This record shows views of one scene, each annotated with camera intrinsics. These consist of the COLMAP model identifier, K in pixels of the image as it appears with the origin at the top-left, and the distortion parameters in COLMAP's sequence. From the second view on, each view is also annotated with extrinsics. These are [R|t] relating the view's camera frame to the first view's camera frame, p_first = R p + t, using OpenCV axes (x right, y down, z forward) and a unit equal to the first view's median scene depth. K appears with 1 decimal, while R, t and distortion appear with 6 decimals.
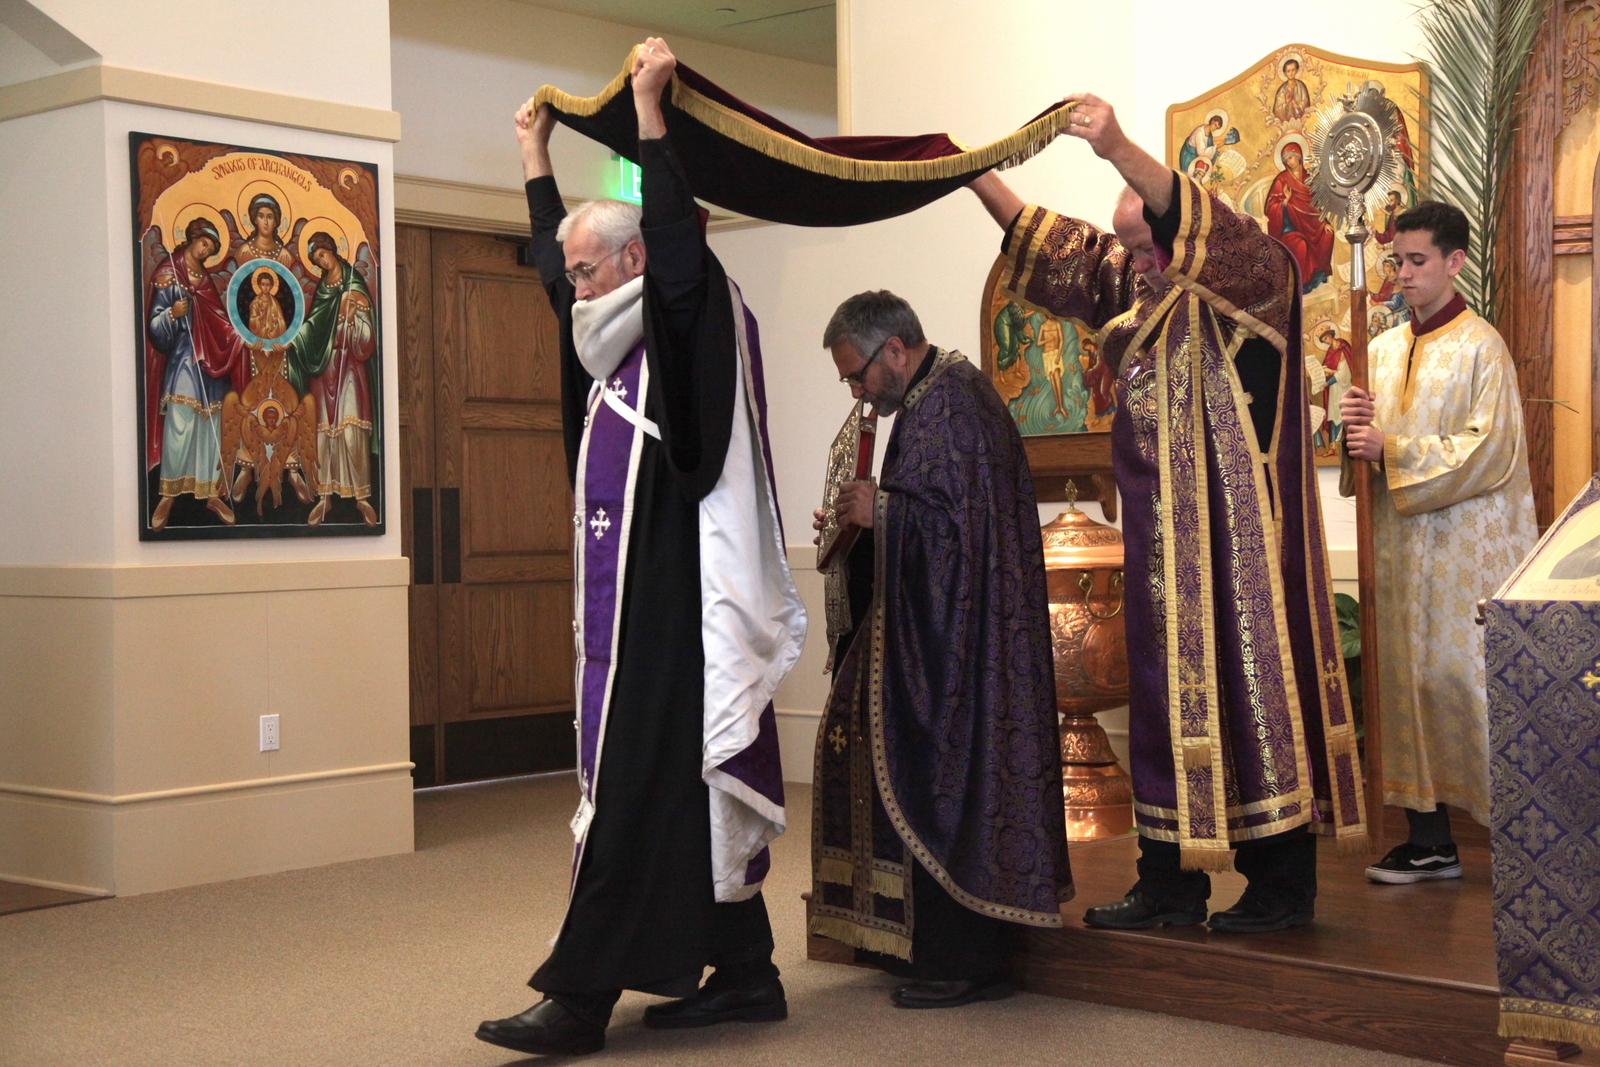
lens RADIAL K [[2467.9, 0, 800.0], [0, 2467.9, 533.5], [0, 0, 1]] dist [-0.003371, -0.038157]
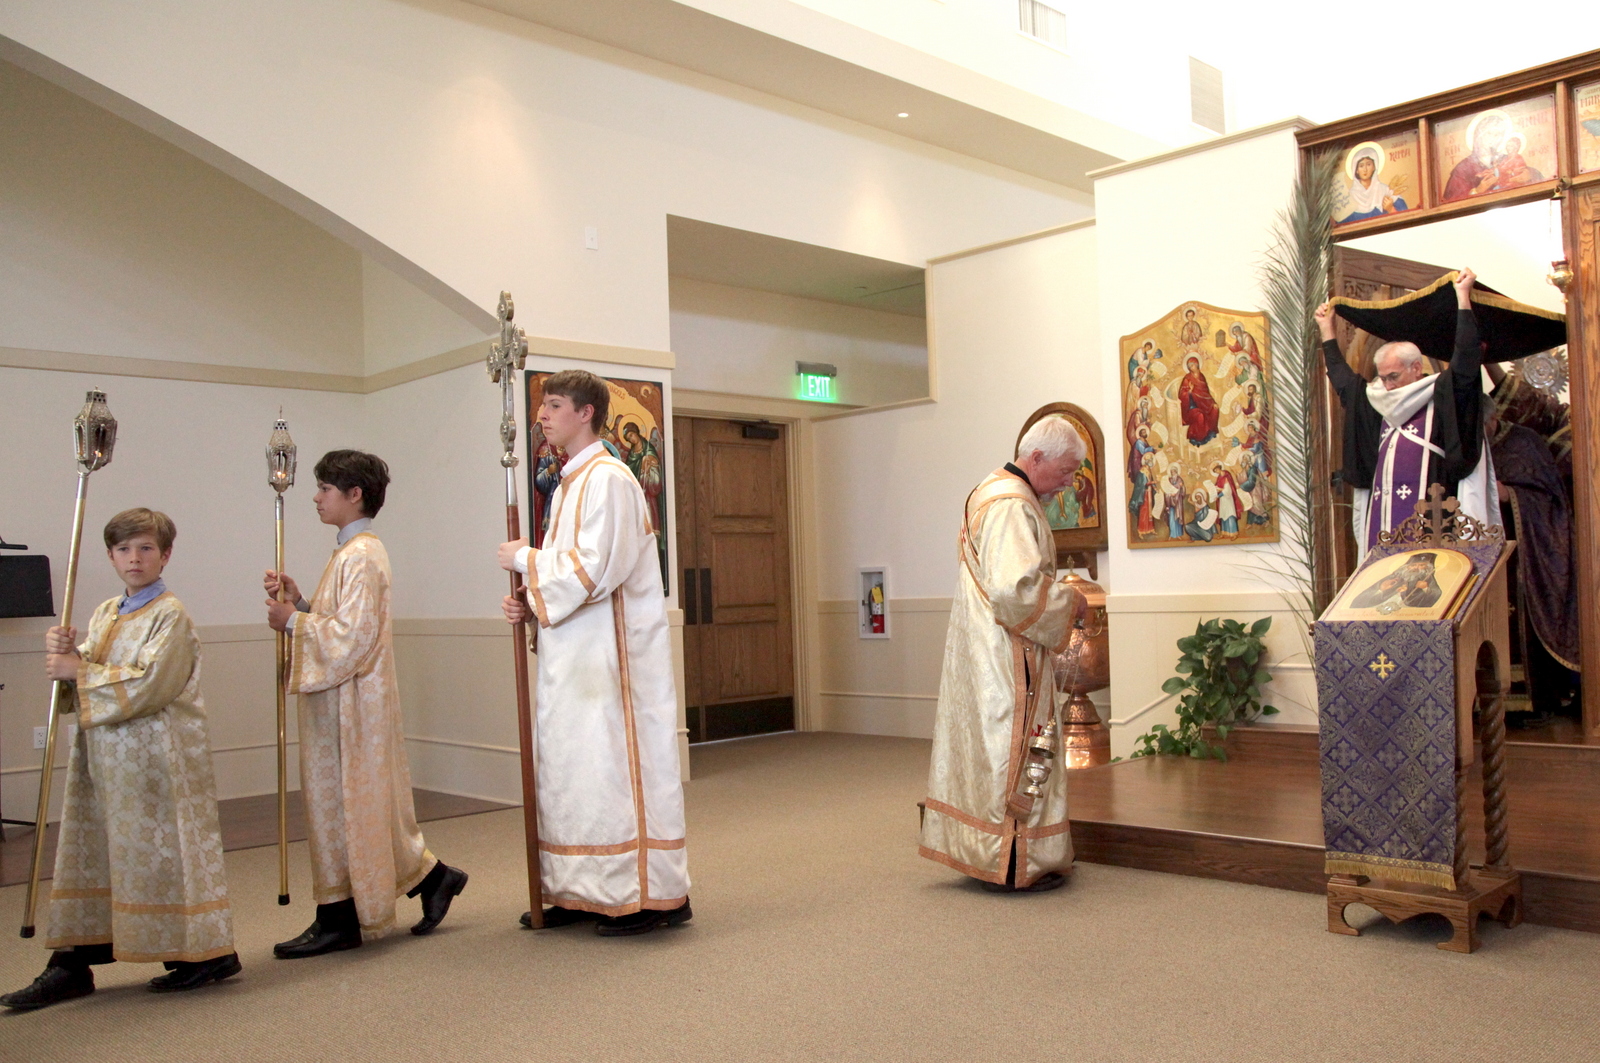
lens RADIAL K [[1214.7, 0, 851.6], [0, 1214.7, 534.2], [0, 0, 1]] dist [0.003544, 0.001479]
pose [[0.998371, -0.022448, -0.052451, 0.003843], [0.020095, 0.998786, -0.044964, -0.002000], [0.053397, 0.043836, 0.997611, 0.151720]]
